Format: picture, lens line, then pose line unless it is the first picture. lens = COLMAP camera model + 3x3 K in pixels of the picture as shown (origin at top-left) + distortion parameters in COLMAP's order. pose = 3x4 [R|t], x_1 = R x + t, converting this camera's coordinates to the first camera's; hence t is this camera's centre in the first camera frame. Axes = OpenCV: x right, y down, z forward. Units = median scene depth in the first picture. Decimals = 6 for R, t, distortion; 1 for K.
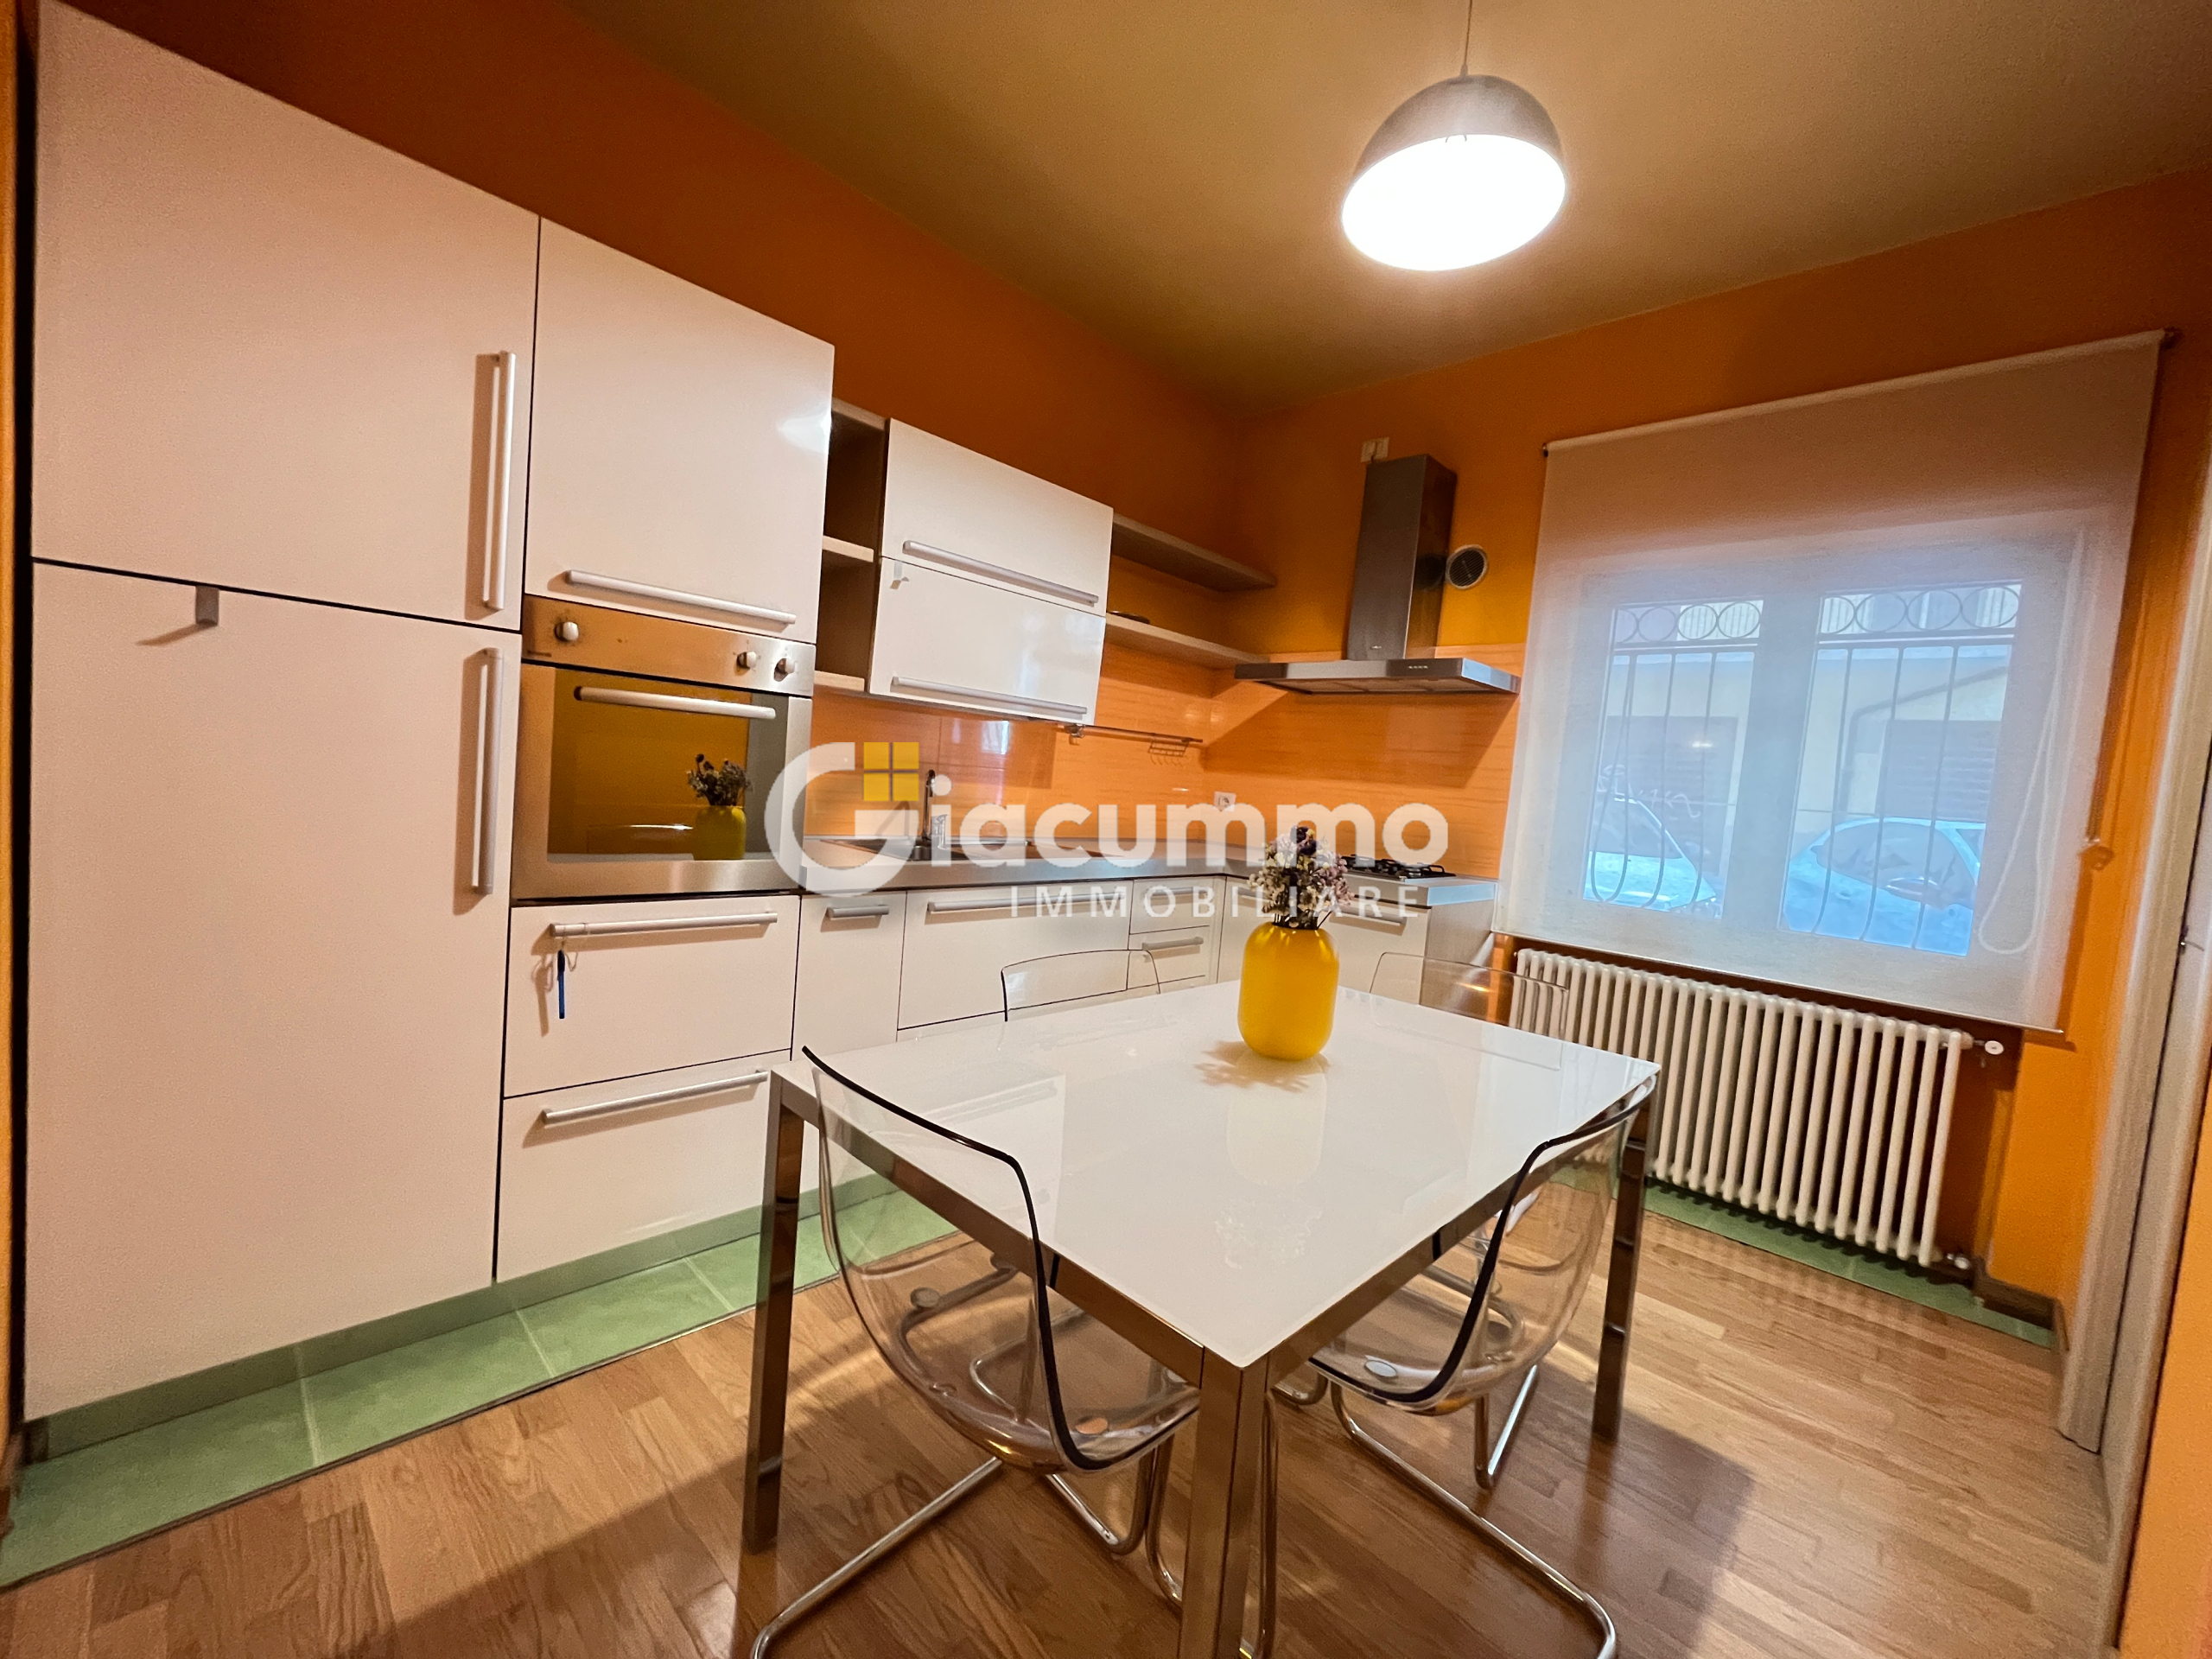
lens RADIAL K [[897.3, 0, 1106.0], [0, 897.3, 829.5], [0, 0, 1]] dist [-0.002164, -0.000421]
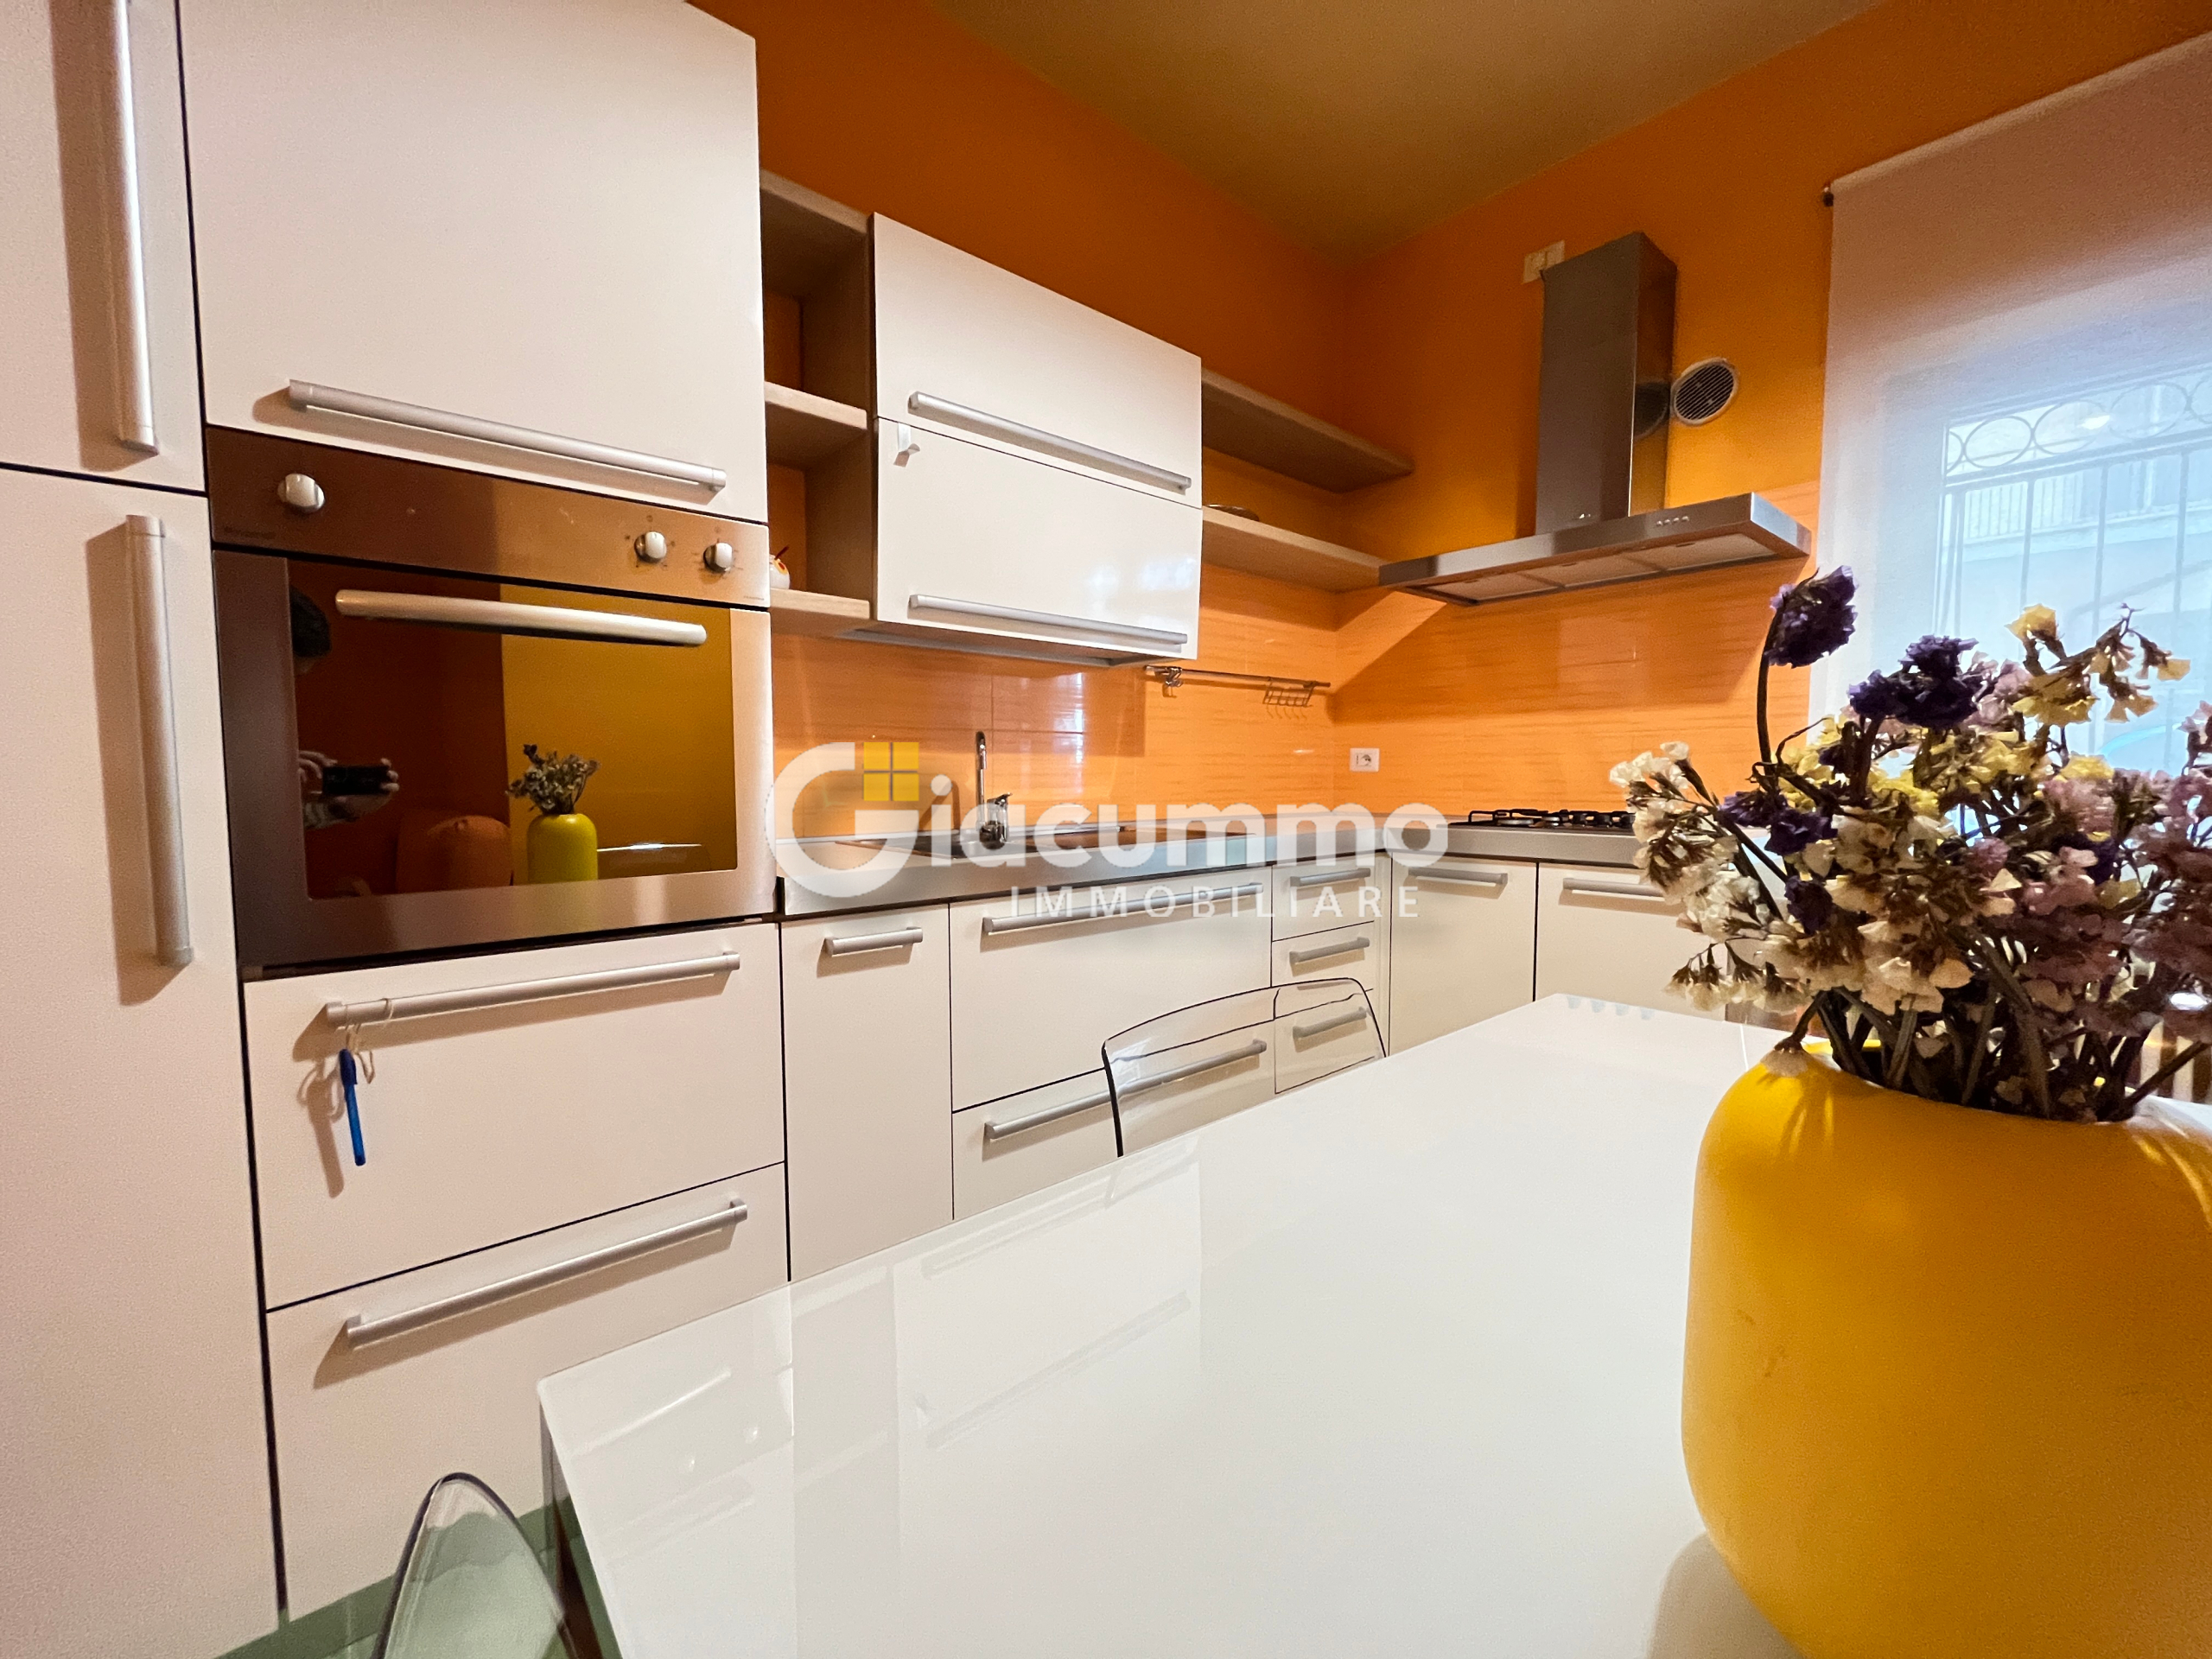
lens RADIAL K [[897.3, 0, 1106.0], [0, 897.3, 829.5], [0, 0, 1]] dist [-0.002164, -0.000421]
pose [[0.992504, -0.079577, -0.092755, -0.038768], [0.079465, 0.996826, -0.004908, 0.024890], [0.092851, -0.002500, 0.995677, 0.330994]]
